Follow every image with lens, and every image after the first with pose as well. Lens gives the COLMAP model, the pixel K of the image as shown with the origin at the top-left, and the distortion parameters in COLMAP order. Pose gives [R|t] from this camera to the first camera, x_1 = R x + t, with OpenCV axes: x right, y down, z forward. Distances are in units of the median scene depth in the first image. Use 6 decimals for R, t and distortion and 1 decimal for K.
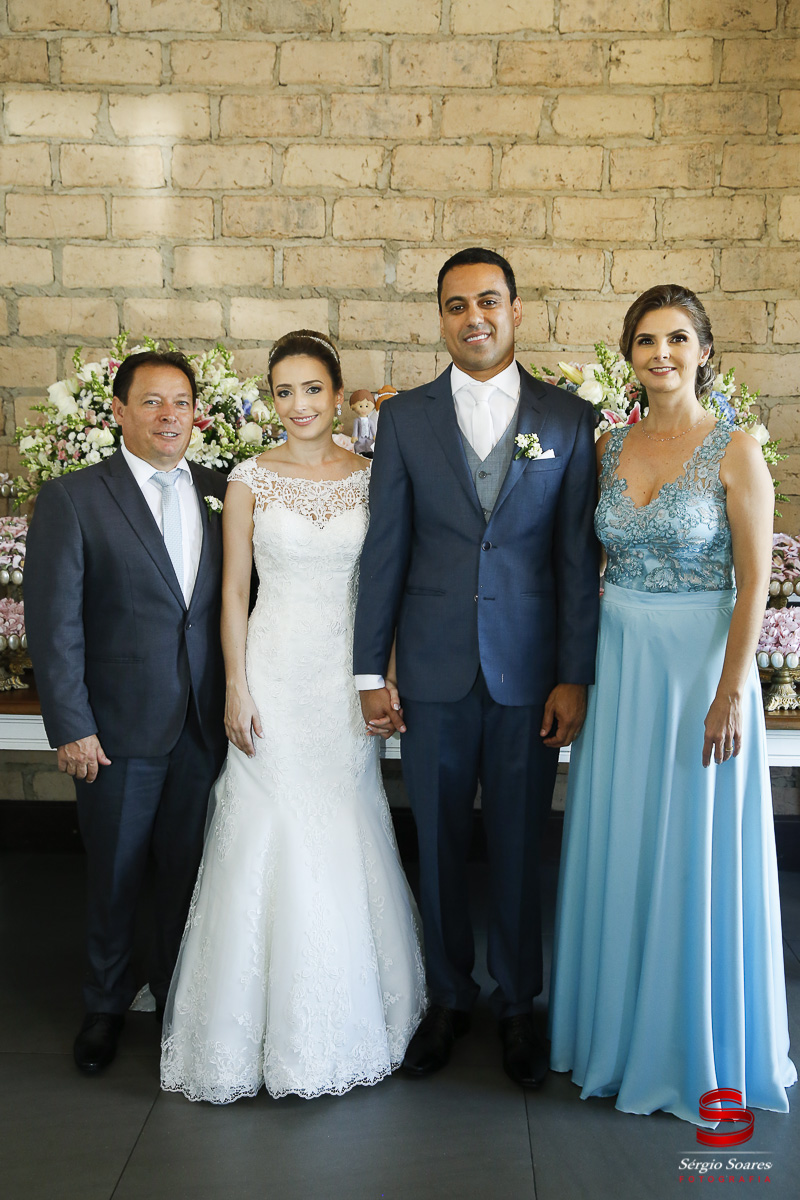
lens RADIAL K [[1262.3, 0, 400.0], [0, 1262.3, 600.0], [0, 0, 1]] dist [-0.010822, 0.135984]
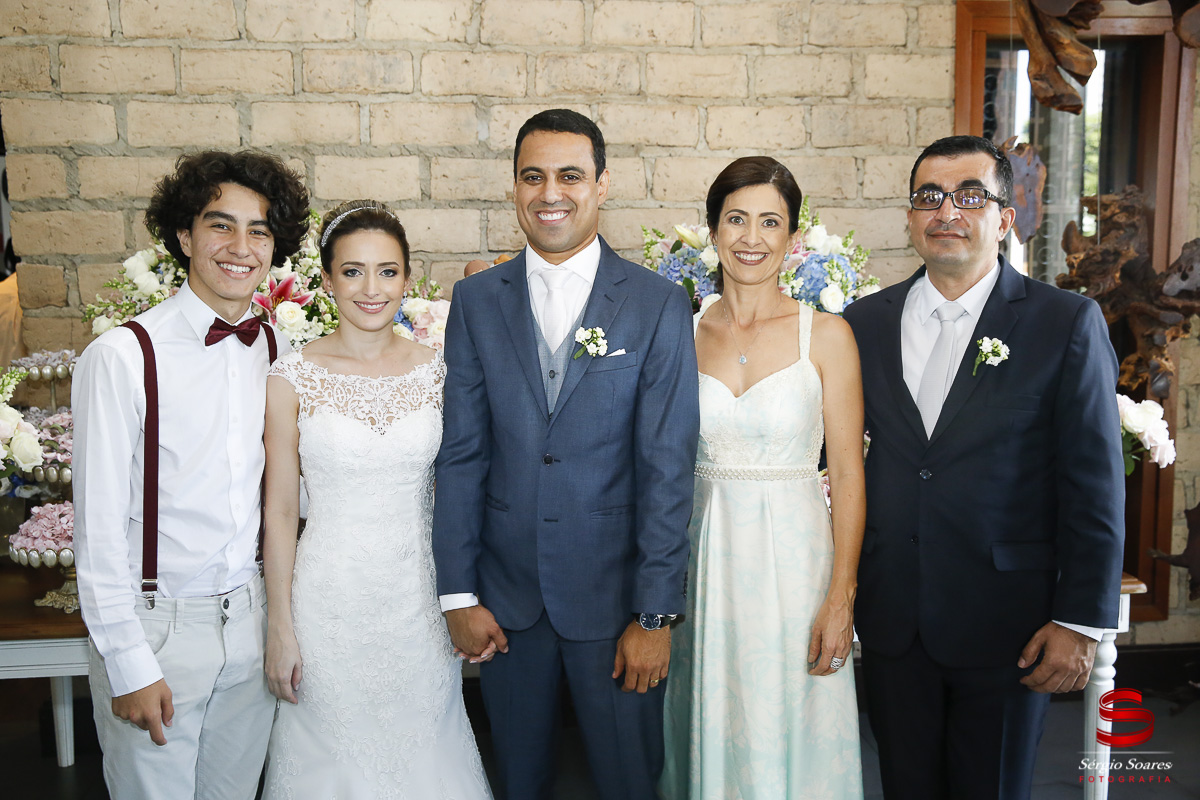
lens RADIAL K [[1153.9, 0, 600.0], [0, 1153.9, 400.0], [0, 0, 1]] dist [-0.031323, 0.119505]
pose [[0.988334, -0.037494, 0.147616, -0.057462], [0.037975, 0.999279, -0.000442, -0.048336], [-0.147493, 0.006042, 0.989045, 0.114992]]
